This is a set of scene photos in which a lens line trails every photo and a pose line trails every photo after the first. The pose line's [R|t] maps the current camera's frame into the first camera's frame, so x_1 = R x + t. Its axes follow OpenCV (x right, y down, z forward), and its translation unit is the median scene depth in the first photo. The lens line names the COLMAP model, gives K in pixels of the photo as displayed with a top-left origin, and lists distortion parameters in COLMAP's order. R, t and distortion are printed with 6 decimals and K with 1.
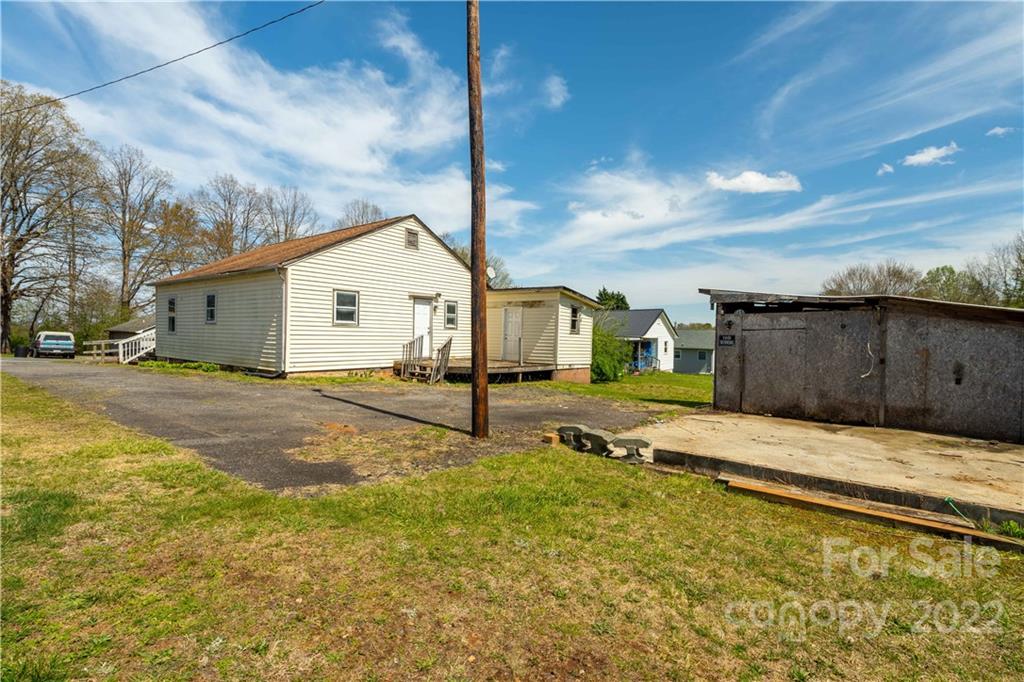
lens RADIAL K [[470.1, 0, 507.5], [0, 470.1, 342.6], [0, 0, 1]] dist [-0.007948, 0.003105]
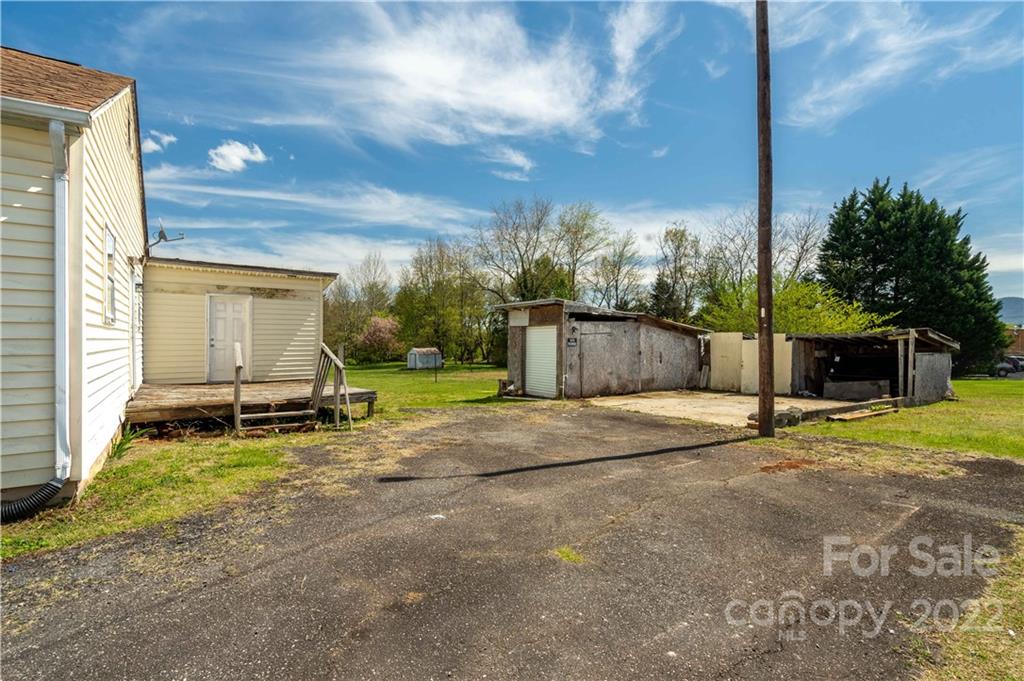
lens RADIAL K [[470.1, 0, 518.9], [0, 470.1, 343.7], [0, 0, 1]] dist [-0.007948, 0.003105]
pose [[0.310547, -0.025454, 0.950217, -0.777476], [0.016454, 0.999636, 0.021400, -0.030785], [-0.950416, 0.008989, 0.310852, 0.760478]]
